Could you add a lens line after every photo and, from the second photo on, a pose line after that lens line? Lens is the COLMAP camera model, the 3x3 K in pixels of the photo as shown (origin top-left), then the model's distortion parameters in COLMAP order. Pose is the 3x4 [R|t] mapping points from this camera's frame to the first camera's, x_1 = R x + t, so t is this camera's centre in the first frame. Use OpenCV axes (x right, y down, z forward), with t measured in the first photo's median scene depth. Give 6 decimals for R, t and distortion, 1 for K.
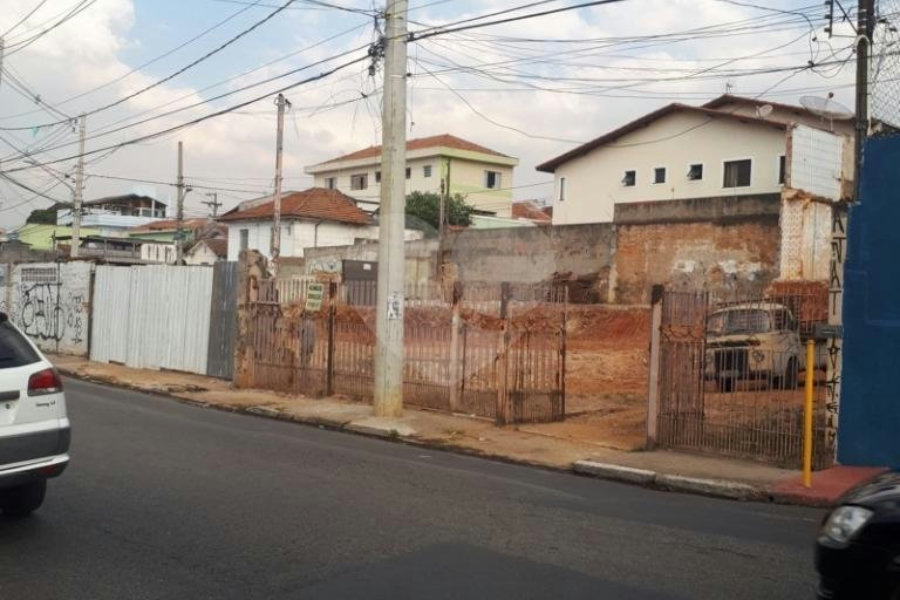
lens RADIAL K [[945.3, 0, 428.9], [0, 945.3, 314.3], [0, 0, 1]] dist [0.198449, -0.580762]
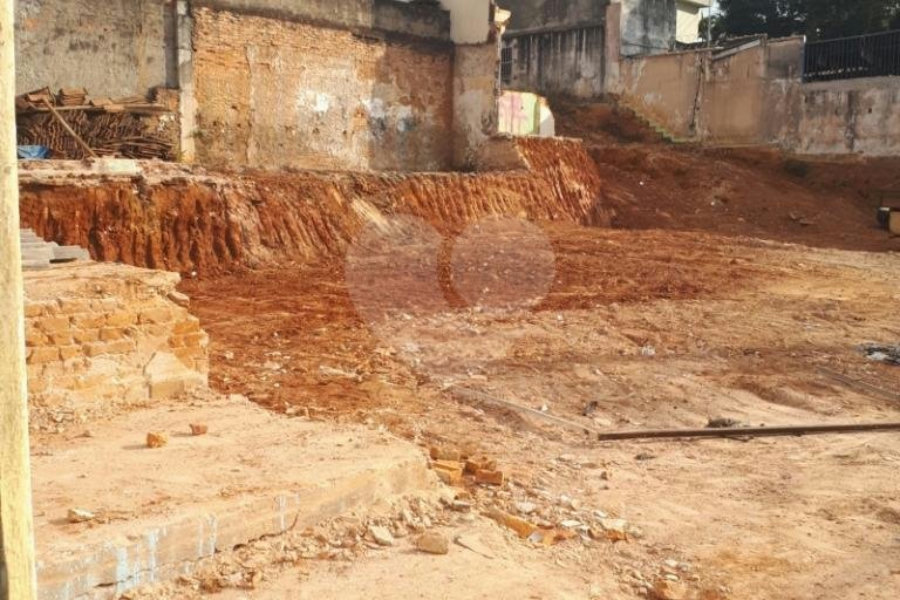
lens RADIAL K [[945.3, 0, 428.9], [0, 945.3, 314.3], [0, 0, 1]] dist [0.198449, -0.580762]
pose [[-0.050747, -0.164286, 0.985107, -0.347470], [0.003483, 0.986342, 0.164671, -0.016978], [-0.998705, 0.011787, -0.049482, 0.960158]]
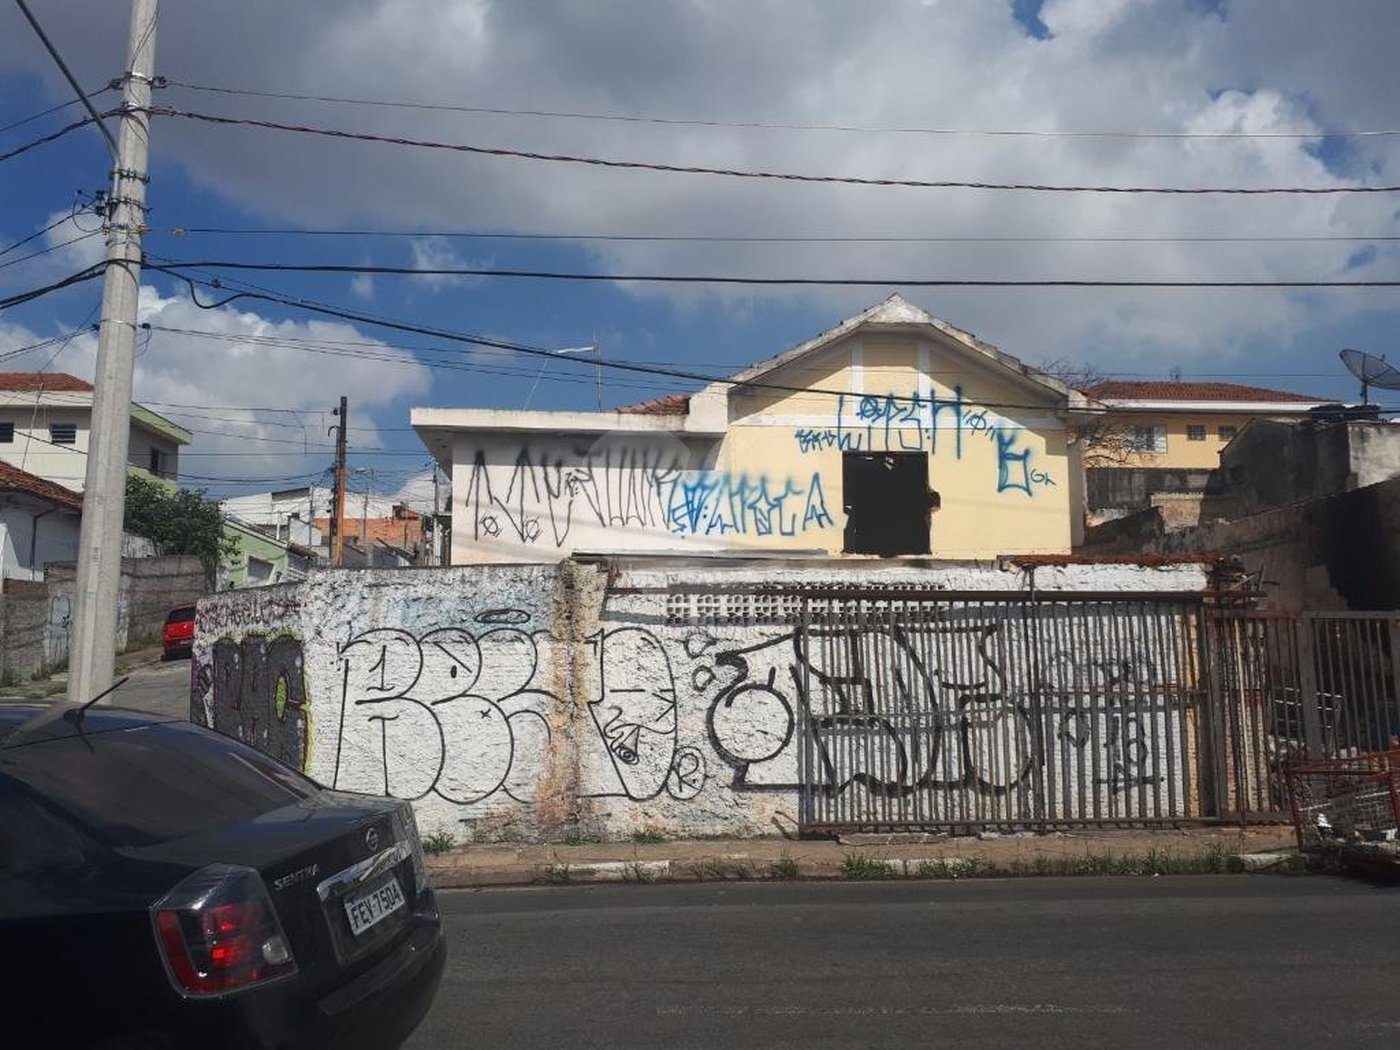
lens RADIAL K [[1100.2, 0, 704.8], [0, 1100.2, 558.4], [0, 0, 1]] dist [0.196136, -0.396057]
pose [[0.597201, 0.045538, 0.800798, -0.556579], [0.038101, 0.995649, -0.085033, -0.018825], [-0.801186, 0.081293, 0.592867, 0.603384]]
